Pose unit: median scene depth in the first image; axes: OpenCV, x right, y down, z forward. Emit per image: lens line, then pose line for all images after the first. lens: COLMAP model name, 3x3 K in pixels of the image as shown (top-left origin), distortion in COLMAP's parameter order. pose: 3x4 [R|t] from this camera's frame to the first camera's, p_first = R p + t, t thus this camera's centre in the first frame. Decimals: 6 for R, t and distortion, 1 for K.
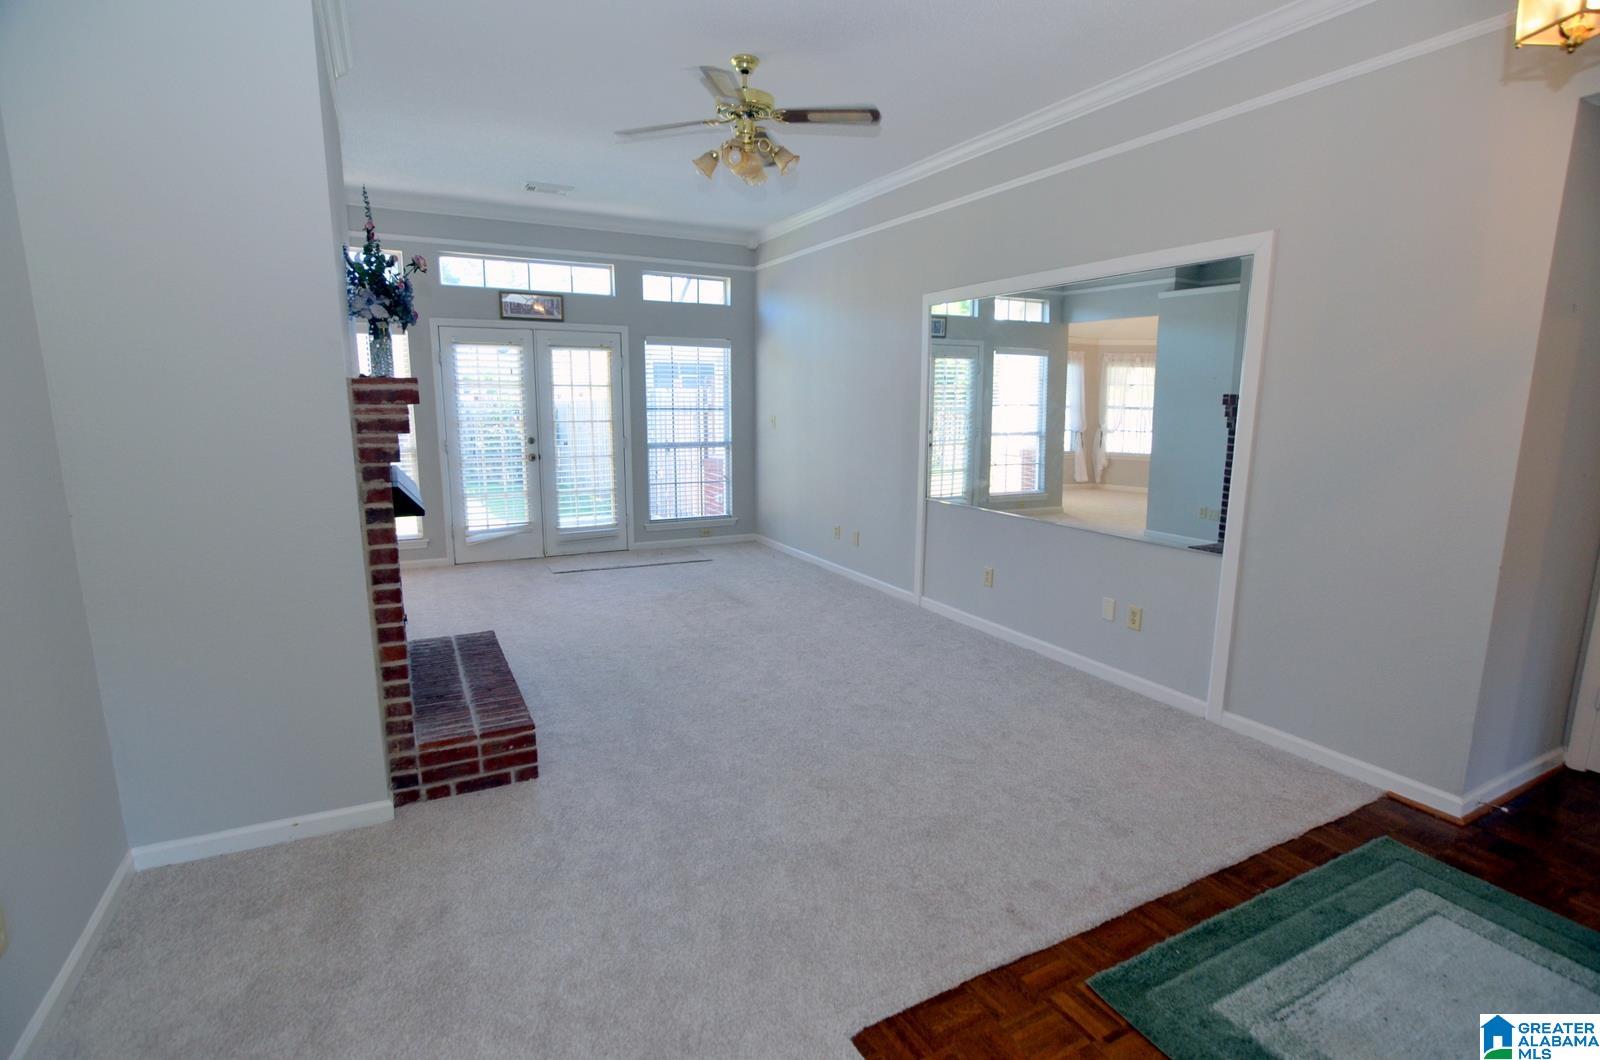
lens RADIAL K [[776.0, 0, 805.0], [0, 776.0, 536.2], [0, 0, 1]] dist [-0.028045, 0.007418]
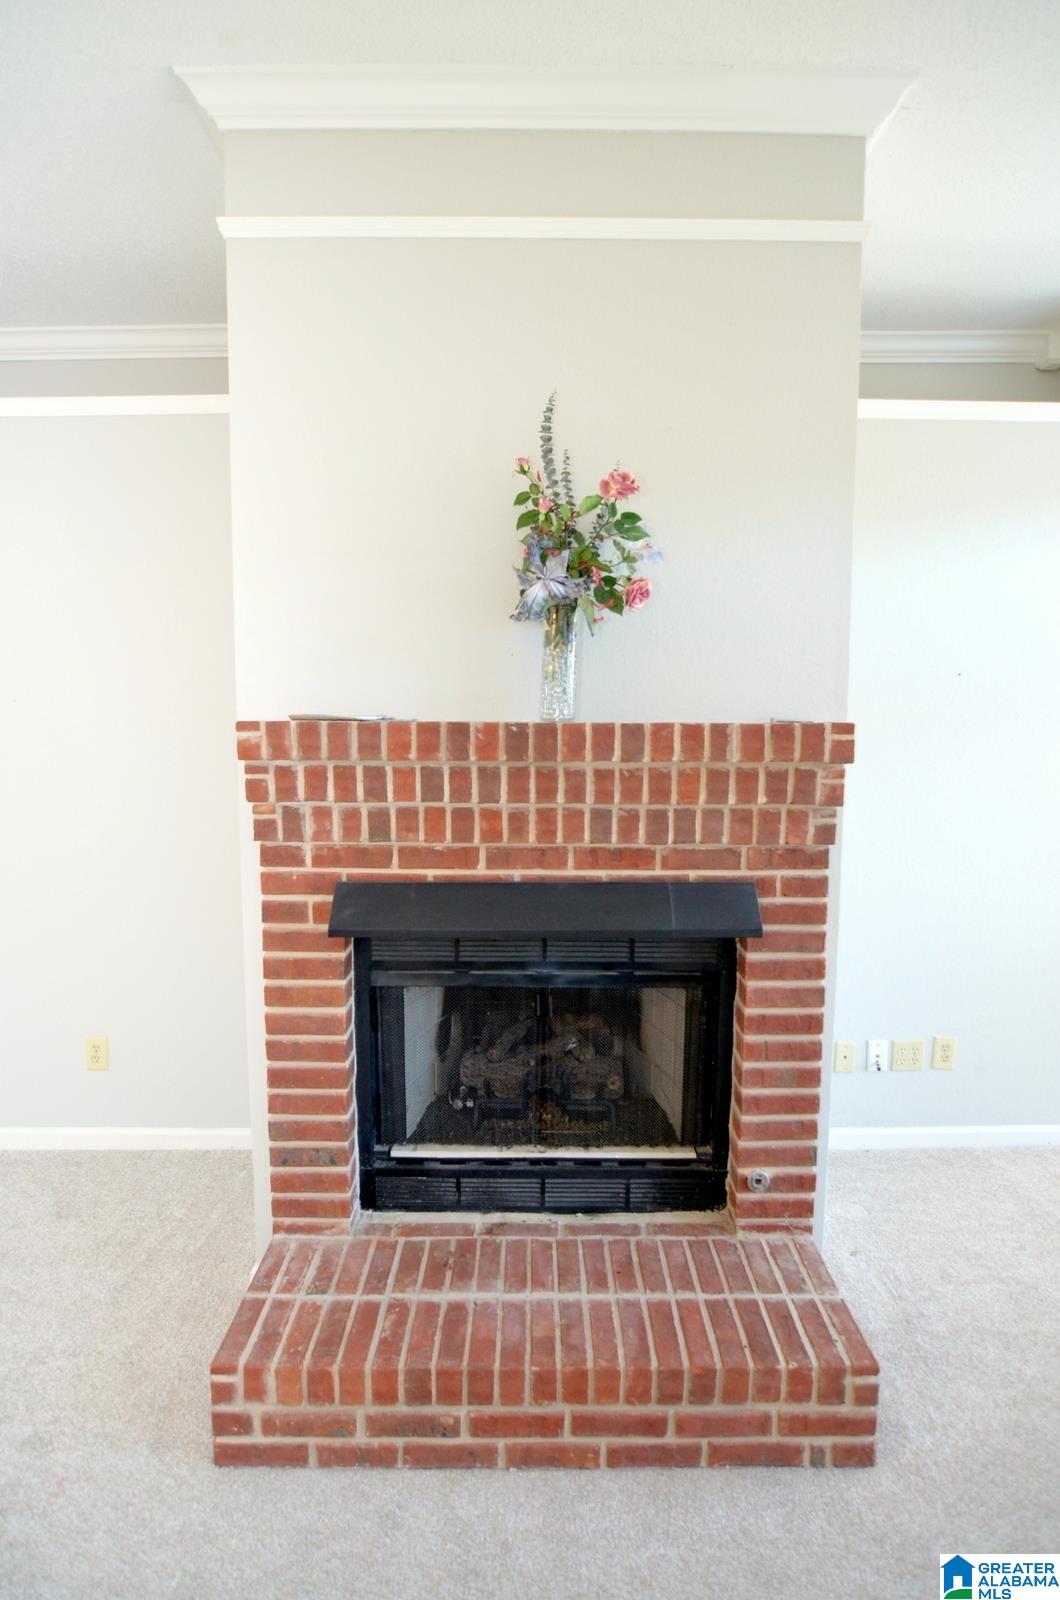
lens RADIAL K [[812.4, 0, 539.0], [0, 812.4, 797.1], [0, 0, 1]] dist [-0.018960, 0.001451]
pose [[-0.463872, 0.075711, -0.882661, 0.000262], [-0.162238, 0.972231, 0.168656, -0.123950], [0.870920, 0.221436, -0.438707, 0.635211]]
